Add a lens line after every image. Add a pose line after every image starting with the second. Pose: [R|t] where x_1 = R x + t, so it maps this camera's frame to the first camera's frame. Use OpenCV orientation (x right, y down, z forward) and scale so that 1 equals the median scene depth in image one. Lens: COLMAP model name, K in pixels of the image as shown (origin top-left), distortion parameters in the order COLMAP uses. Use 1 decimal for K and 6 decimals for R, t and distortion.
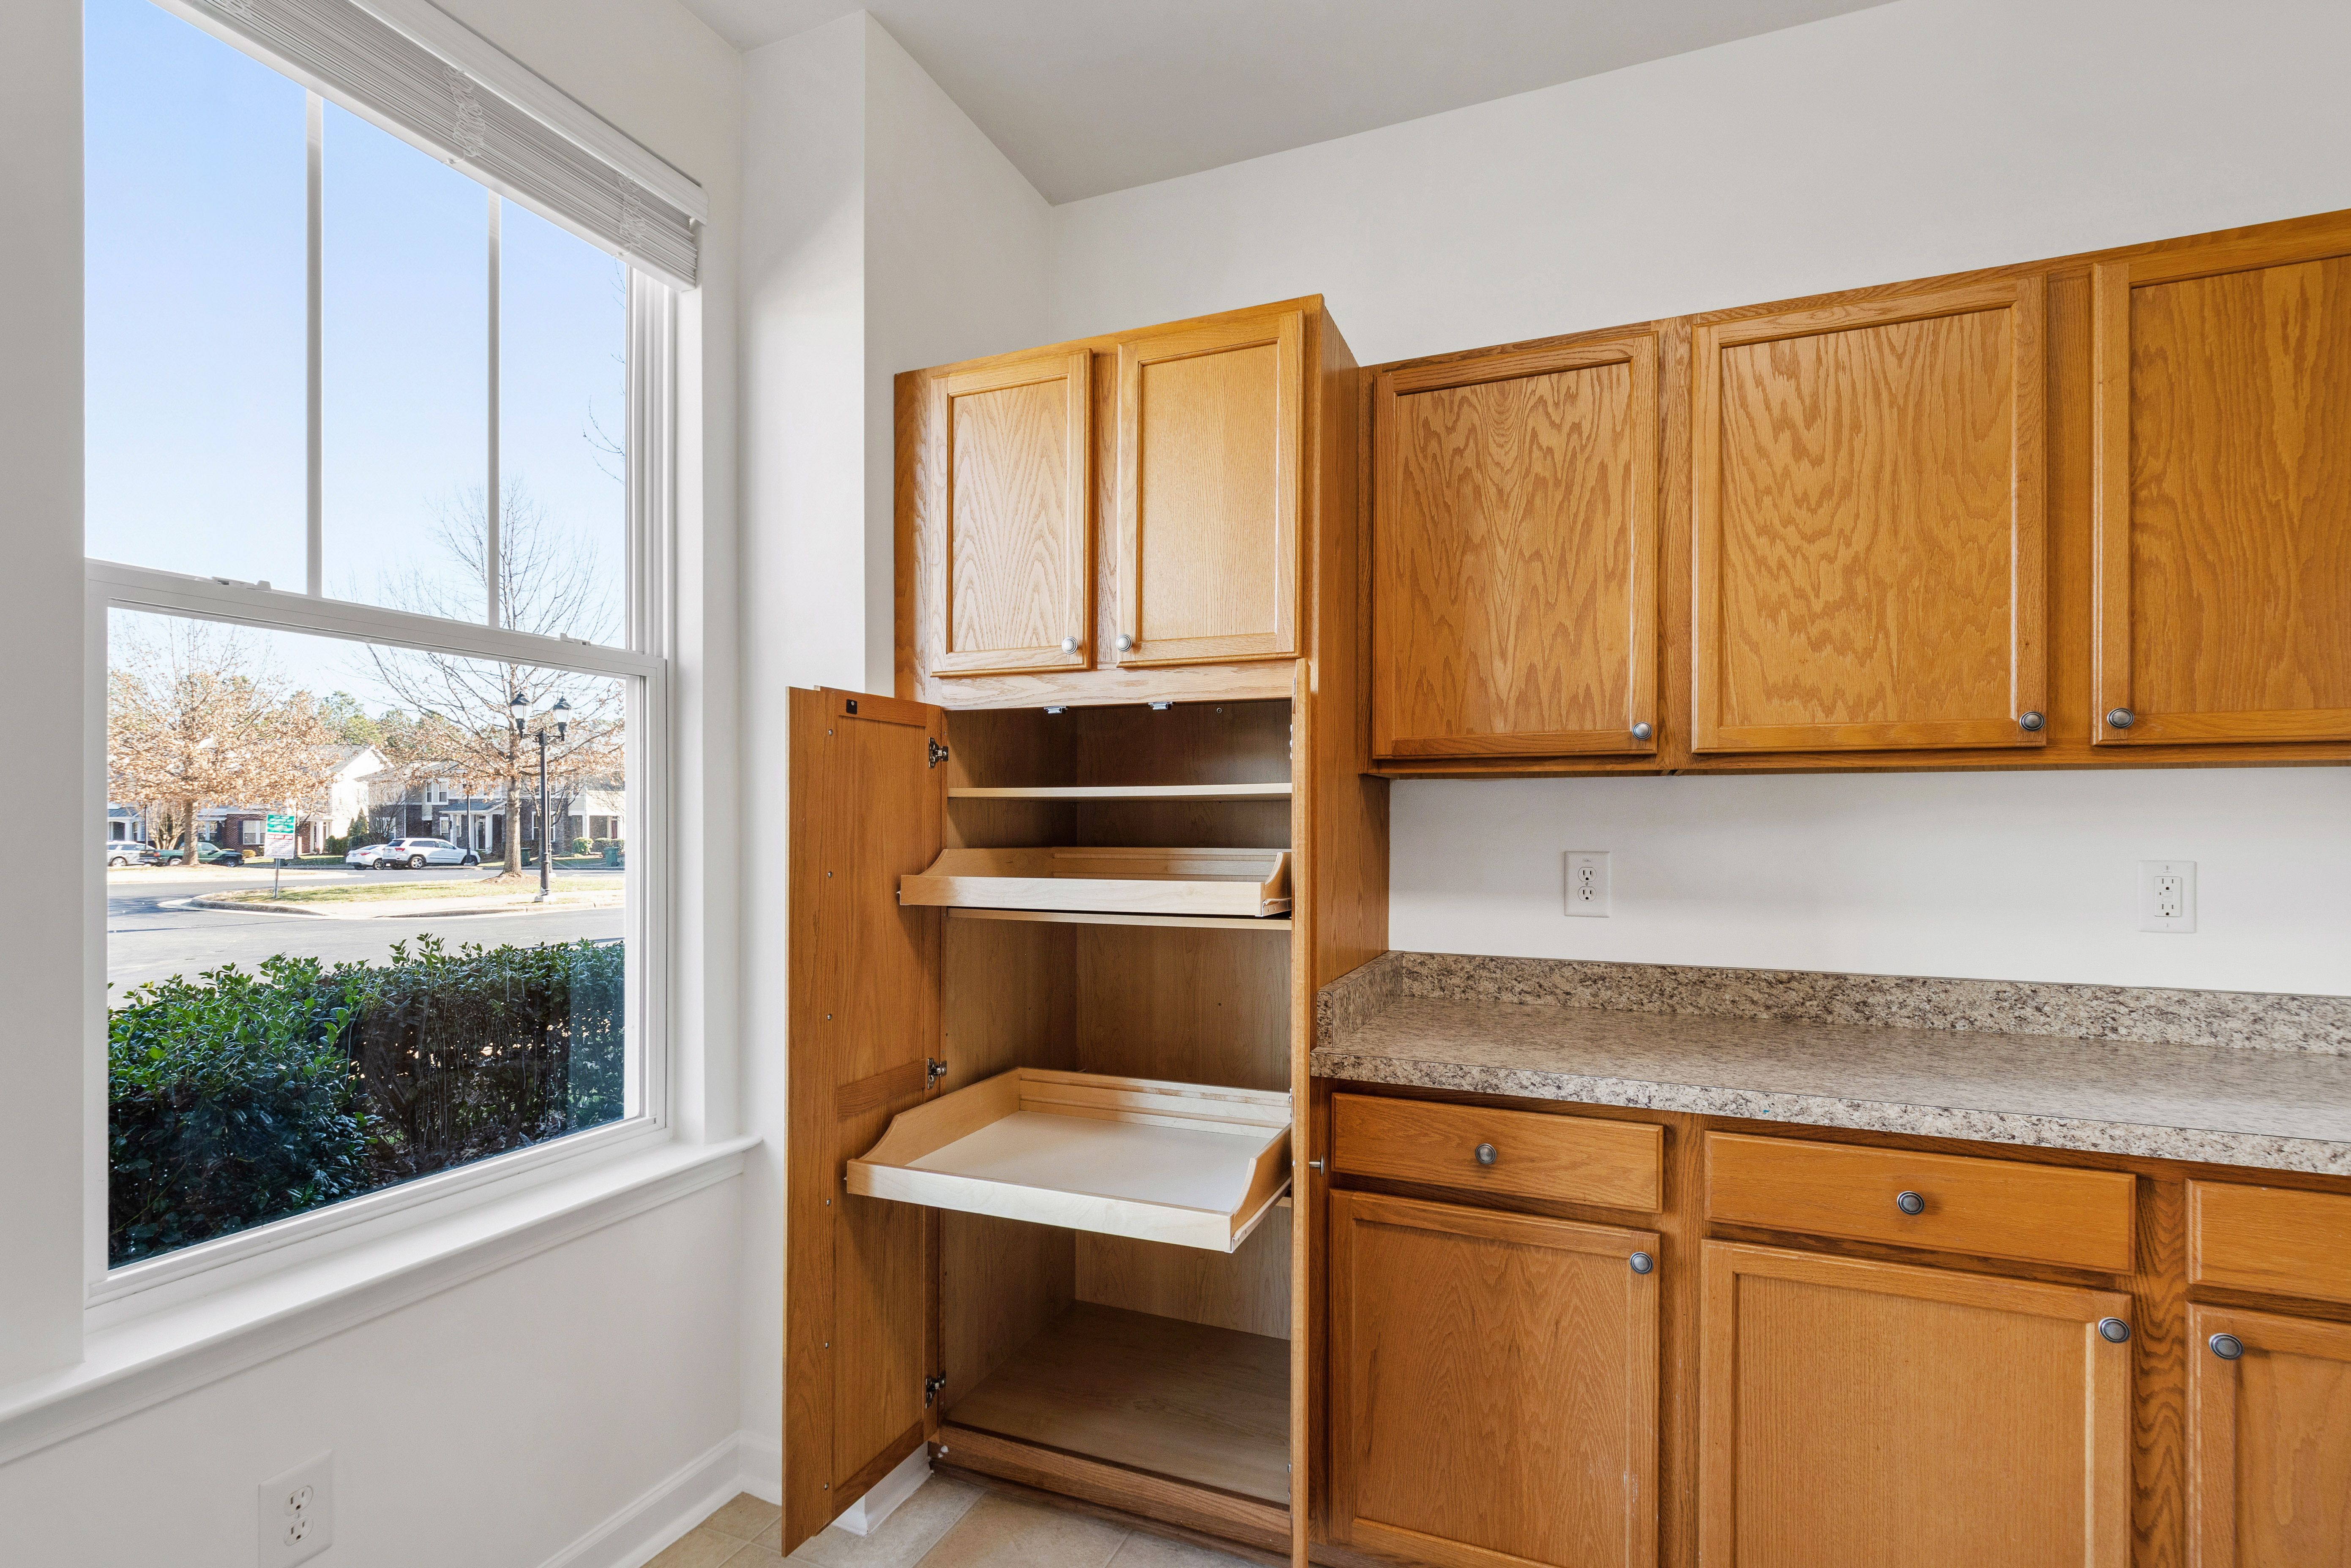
lens RADIAL K [[1083.4, 0, 1181.0], [0, 1083.4, 813.8], [0, 0, 1]] dist [-0.000017, 0.000317]
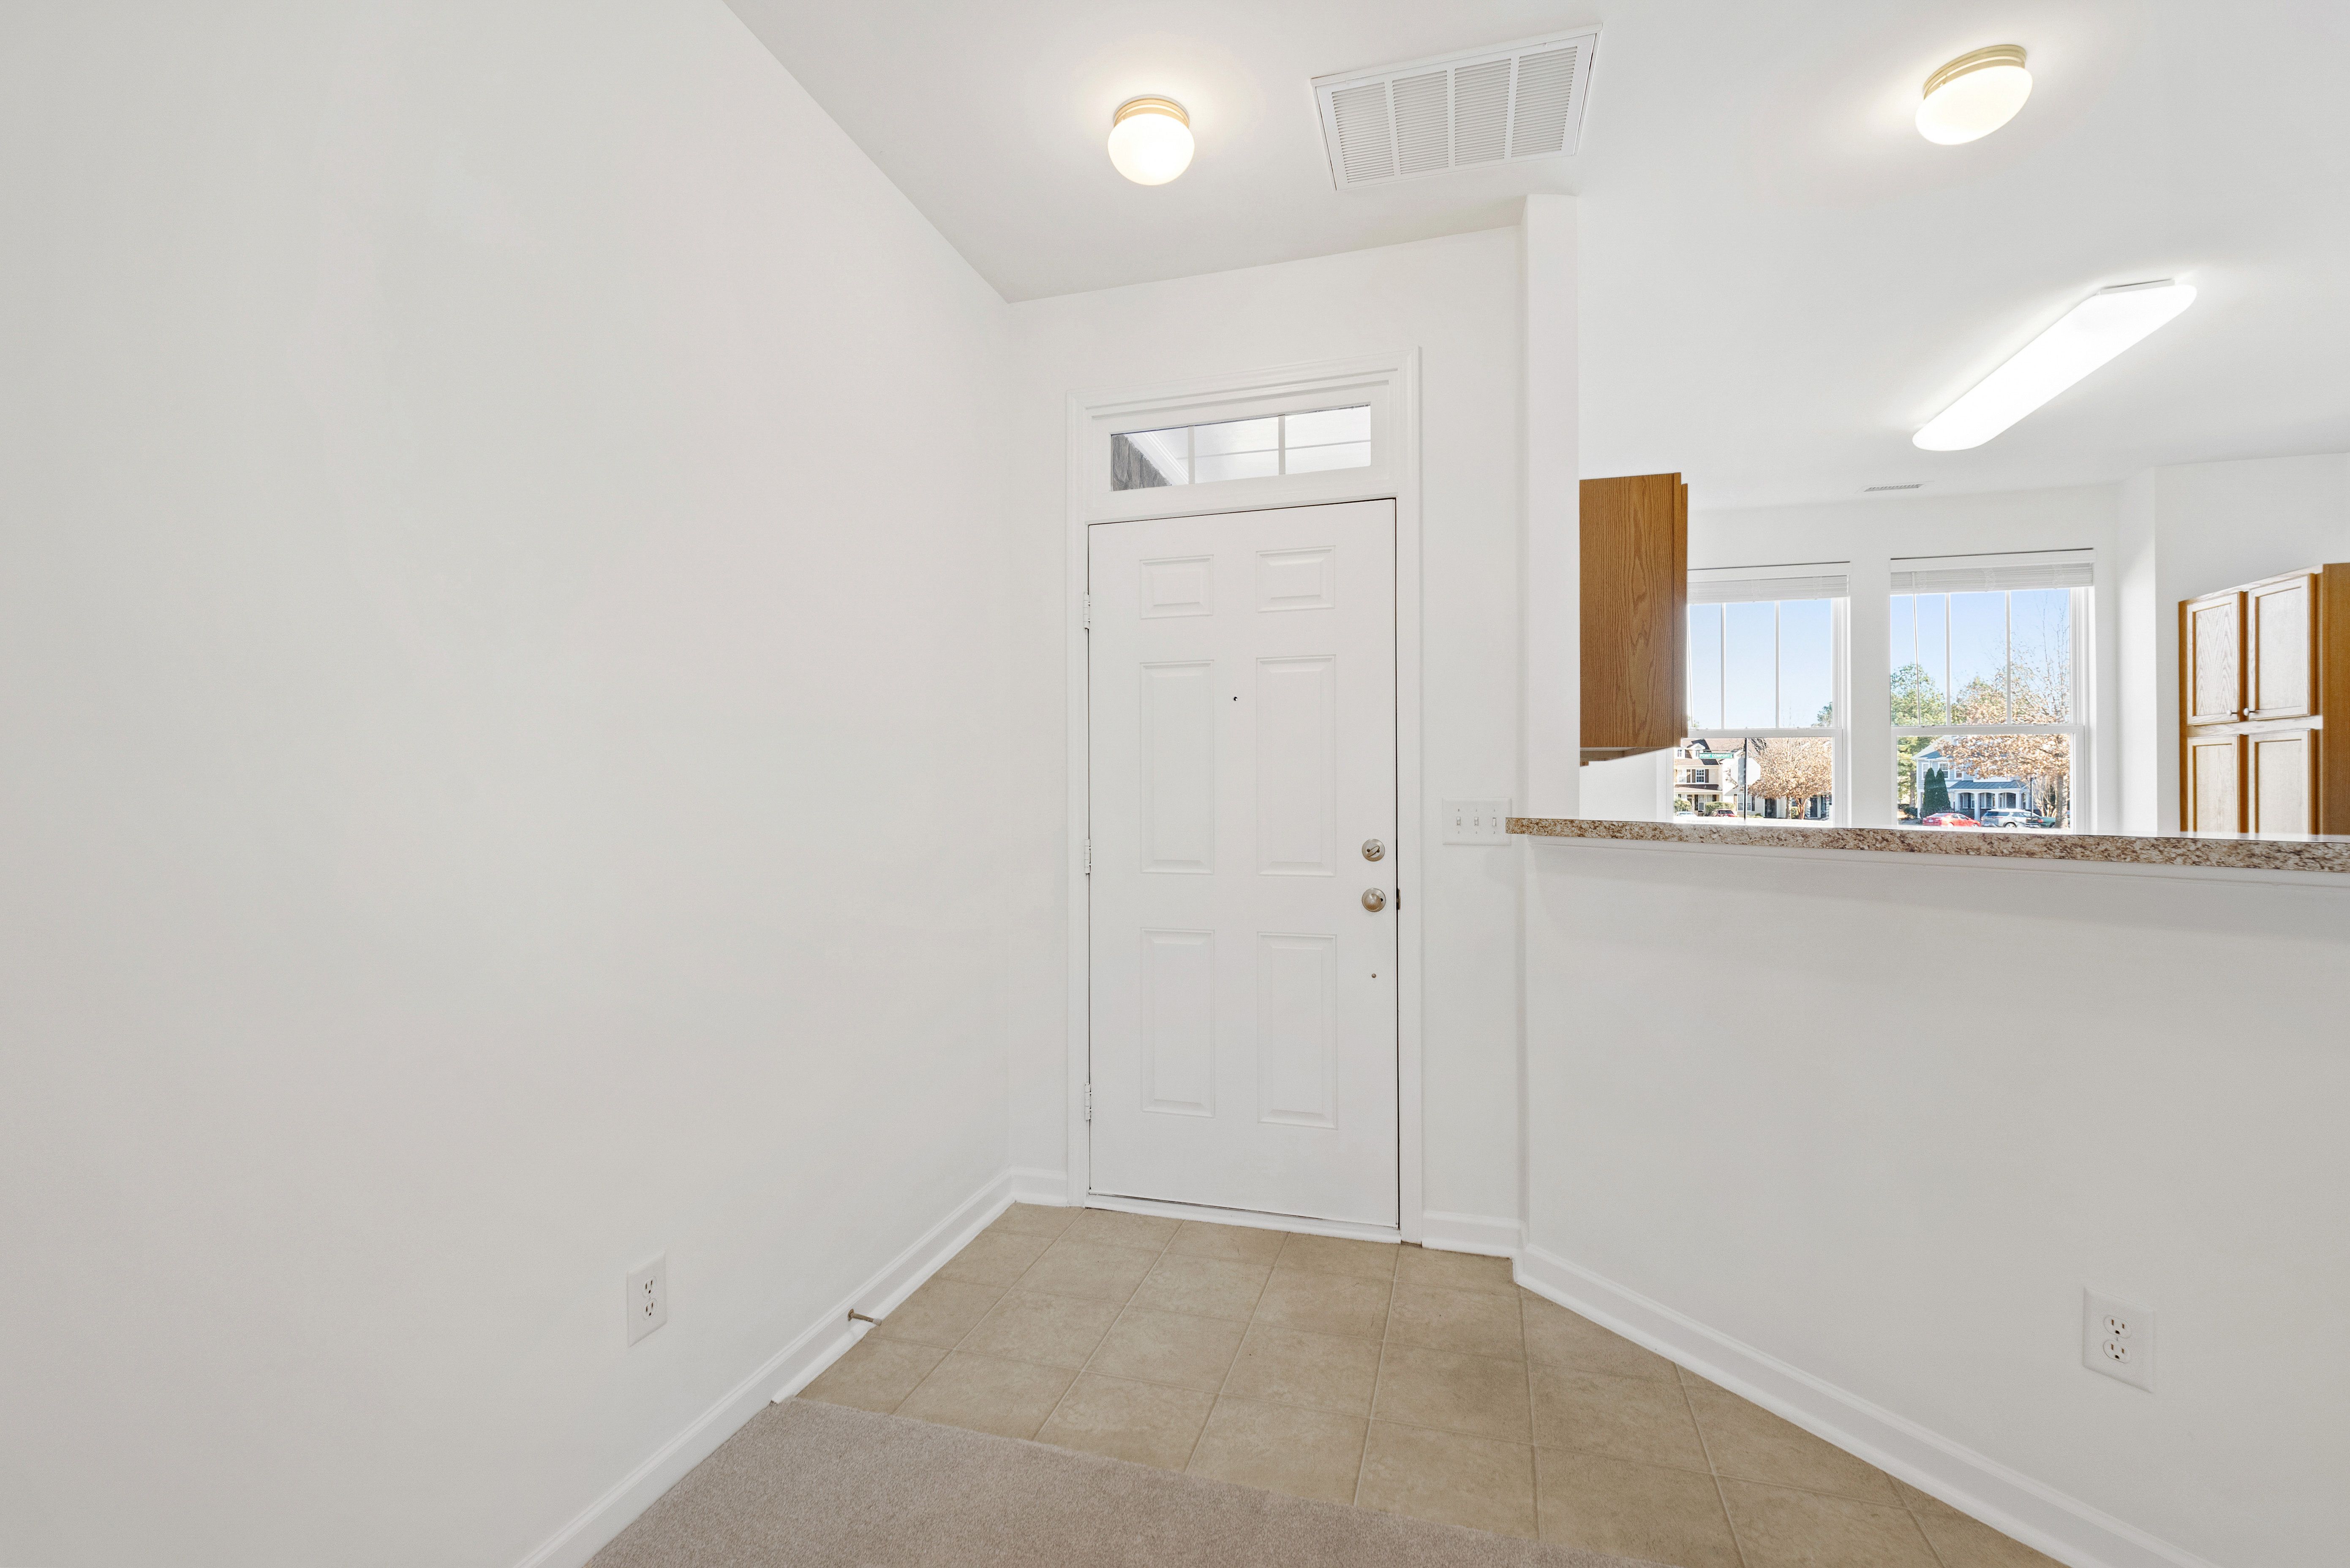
lens RADIAL K [[1050.6, 0, 1159.8], [0, 1050.6, 803.9], [0, 0, 1]] dist [-0.004063, 0.000035]
pose [[0.109128, 0.008861, -0.993988, 1.835744], [0.008892, 0.999912, 0.009890, 0.004831], [0.993988, -0.009917, 0.109039, -1.540514]]
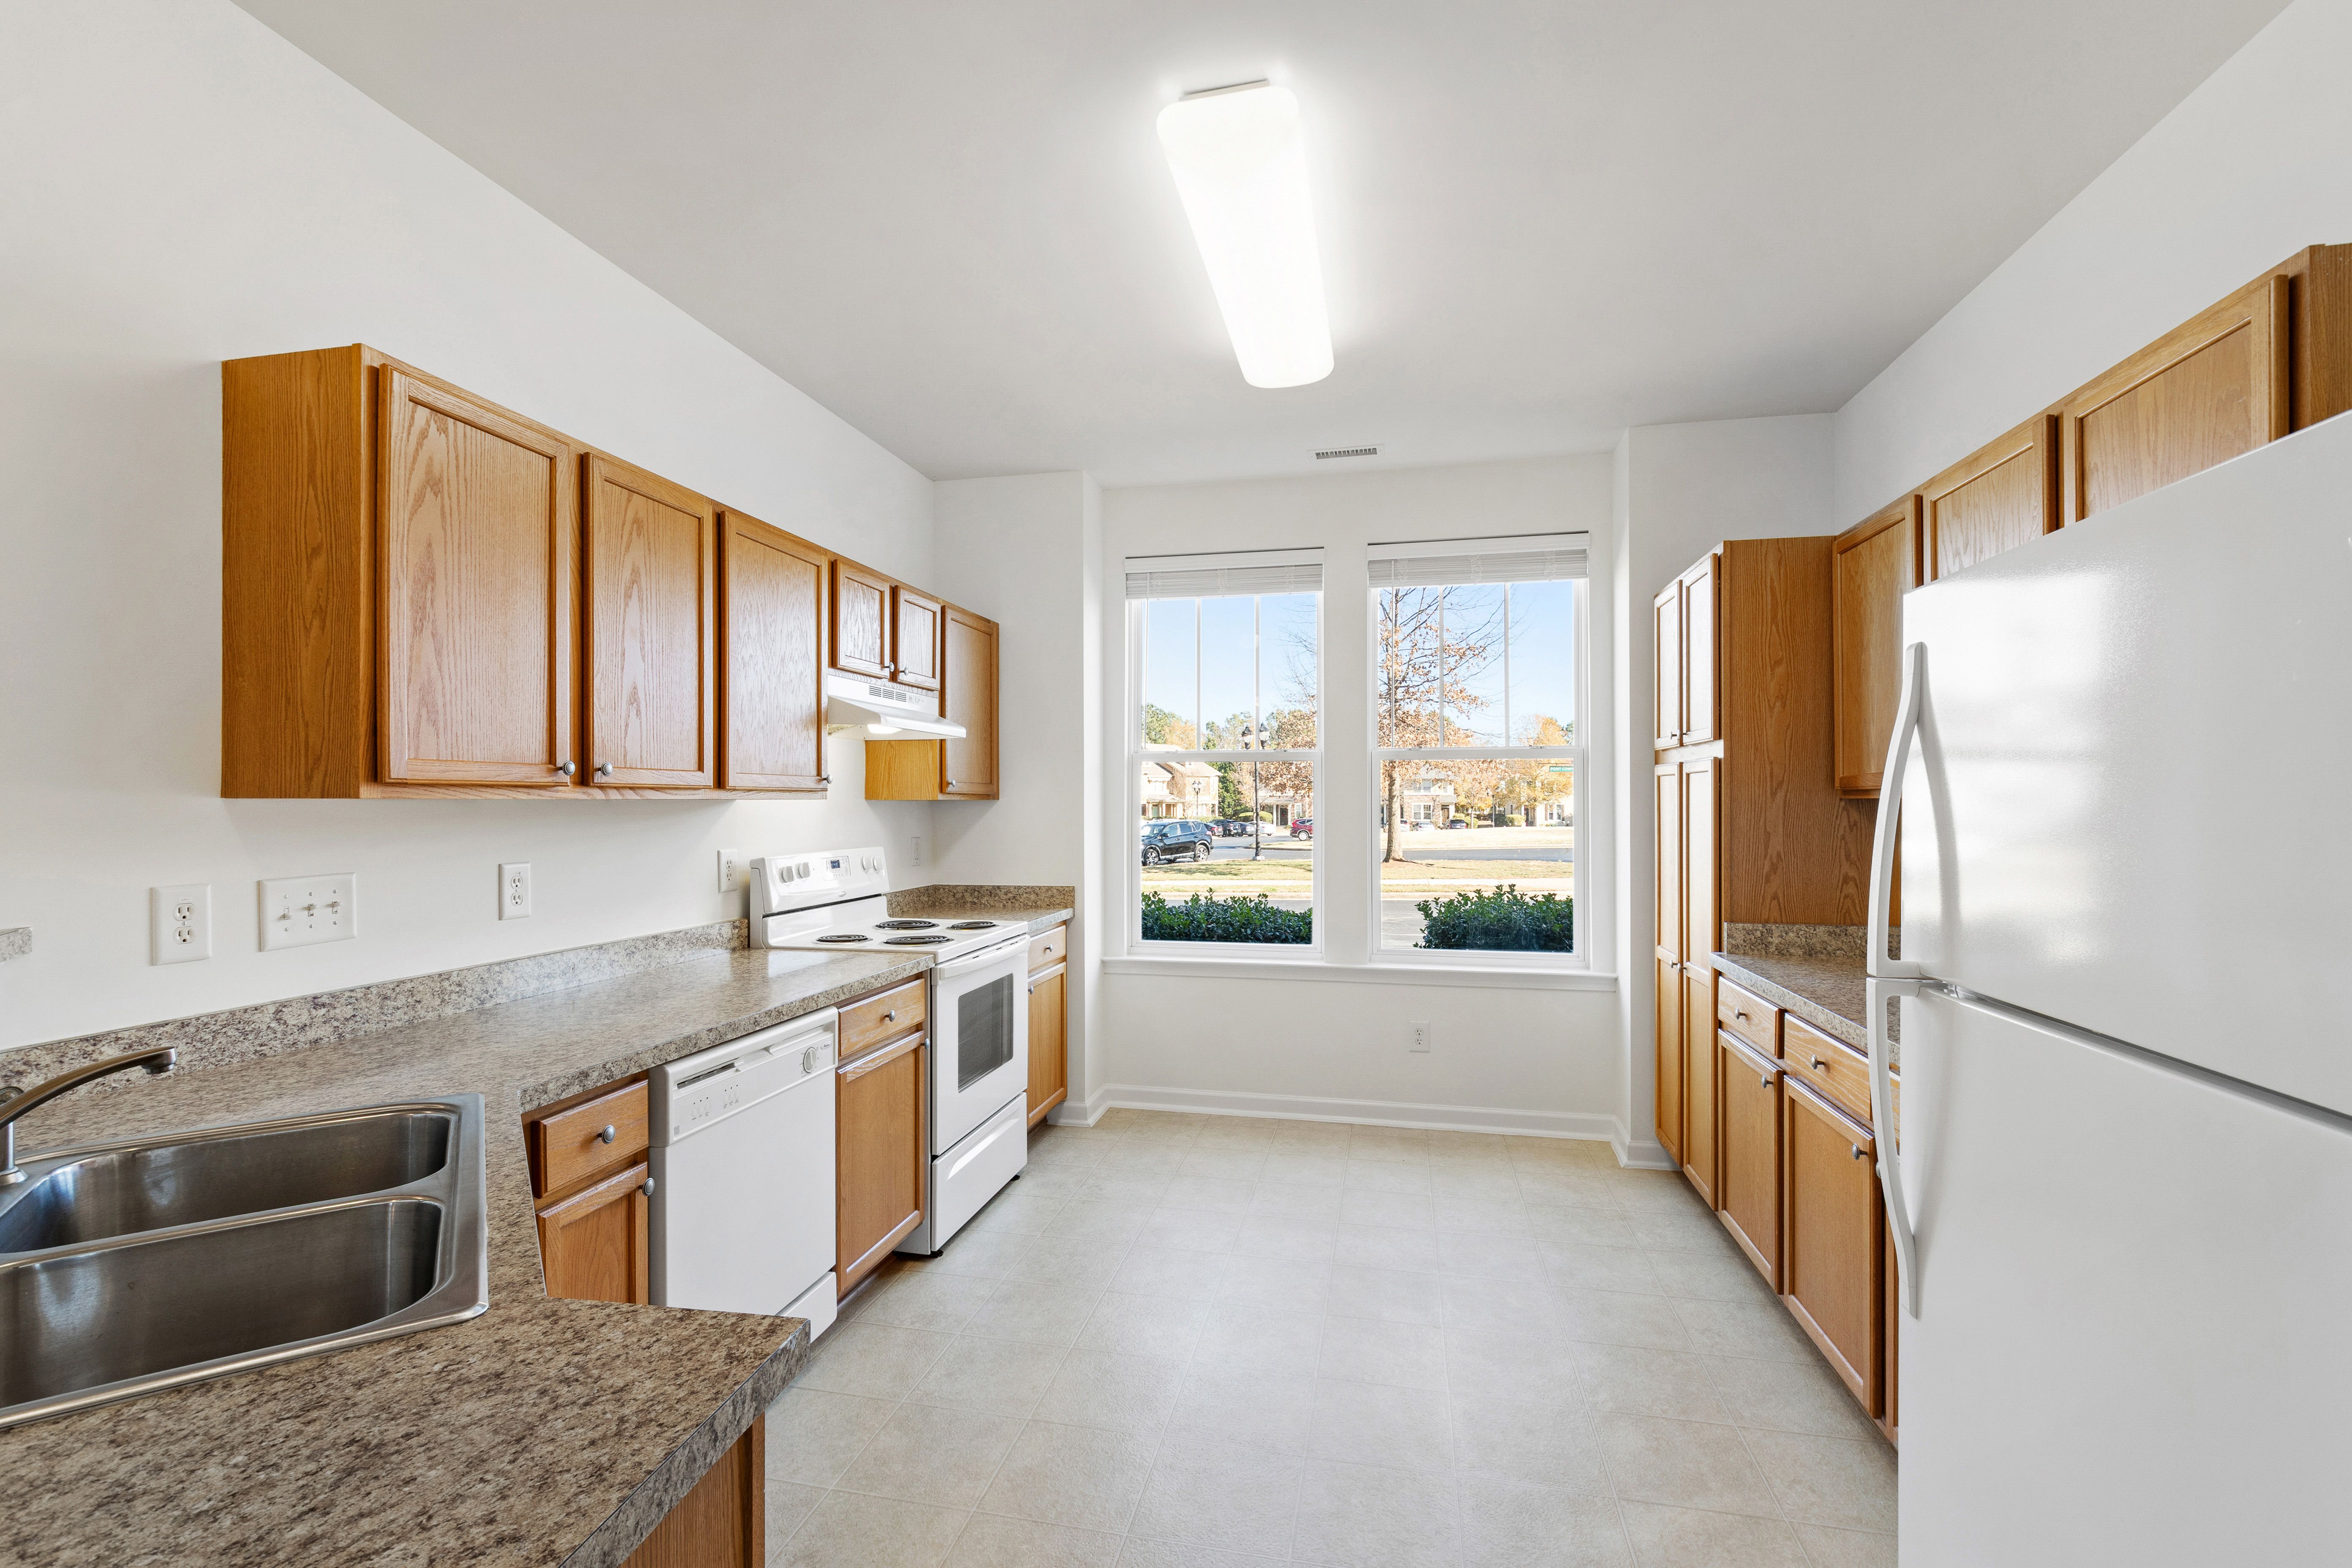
lens RADIAL K [[1033.0, 0, 1166.7], [0, 1033.0, 801.2], [0, 0, 1]] dist [-0.002086, -0.000508]
pose [[0.168242, -0.000672, -0.985745, 1.431465], [0.010128, 0.999948, 0.001047, -0.045315], [0.985694, -0.010160, 0.168240, -0.175390]]
